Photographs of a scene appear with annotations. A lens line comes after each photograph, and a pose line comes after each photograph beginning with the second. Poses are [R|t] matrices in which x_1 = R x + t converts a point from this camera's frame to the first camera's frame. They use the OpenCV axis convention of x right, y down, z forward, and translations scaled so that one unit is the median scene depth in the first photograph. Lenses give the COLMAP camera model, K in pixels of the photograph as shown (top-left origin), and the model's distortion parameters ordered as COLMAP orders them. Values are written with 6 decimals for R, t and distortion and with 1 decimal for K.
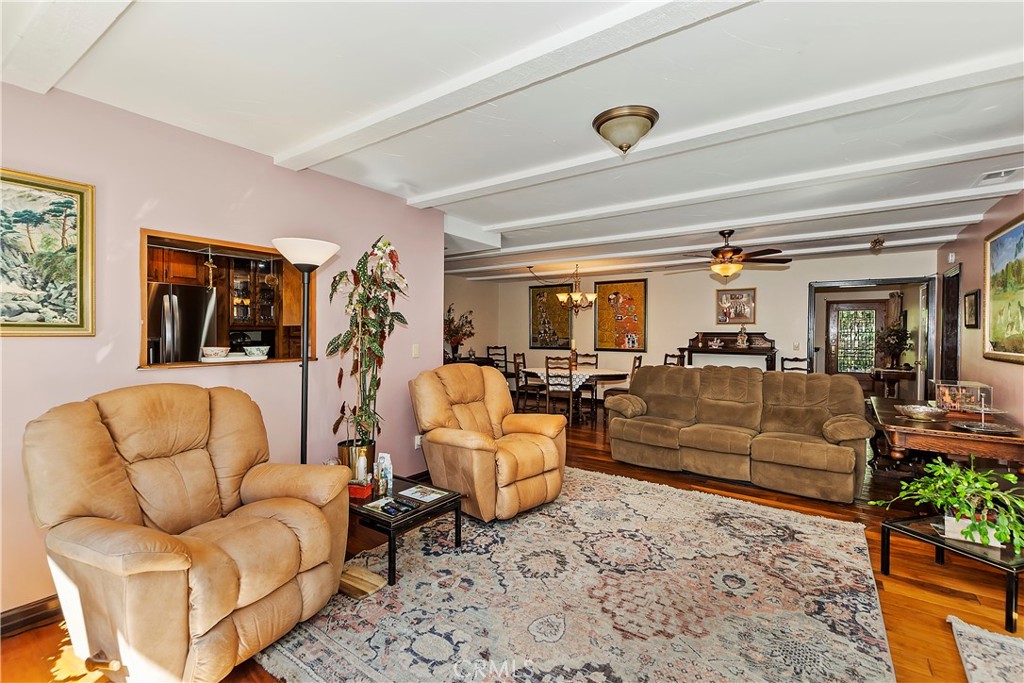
lens RADIAL K [[450.3, 0, 506.9], [0, 450.3, 337.1], [0, 0, 1]] dist [-0.019358, -0.000021]
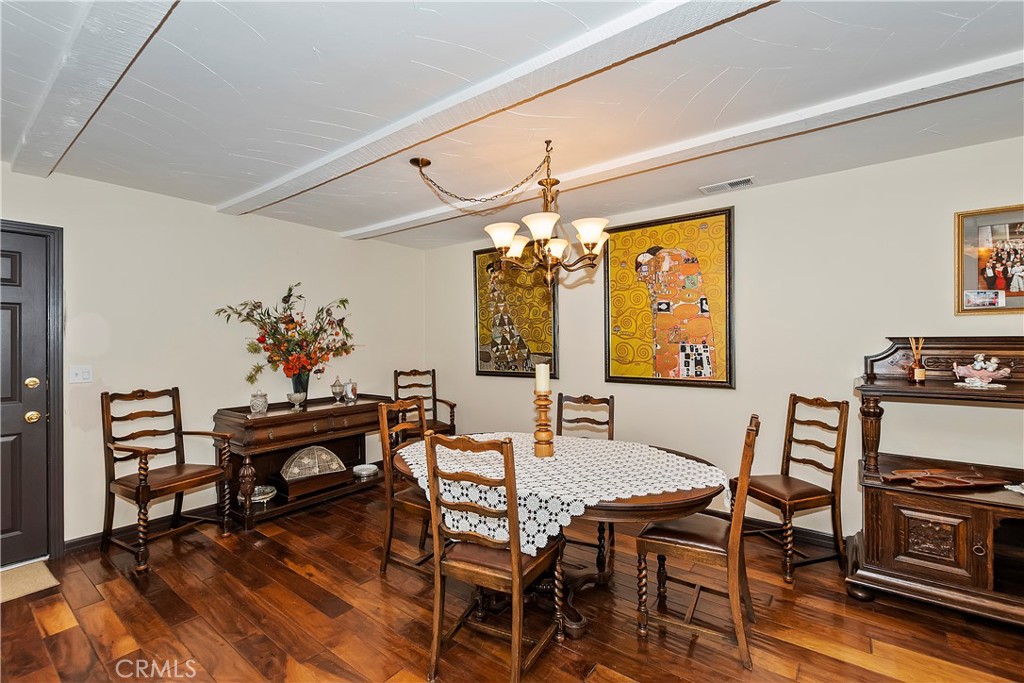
lens RADIAL K [[450.3, 0, 506.9], [0, 450.3, 337.1], [0, 0, 1]] dist [-0.019358, -0.000021]
pose [[0.999375, -0.014778, -0.032114, 0.113628], [0.014224, 0.999747, -0.017419, -0.008020], [0.032363, 0.016952, 0.999332, 0.561419]]
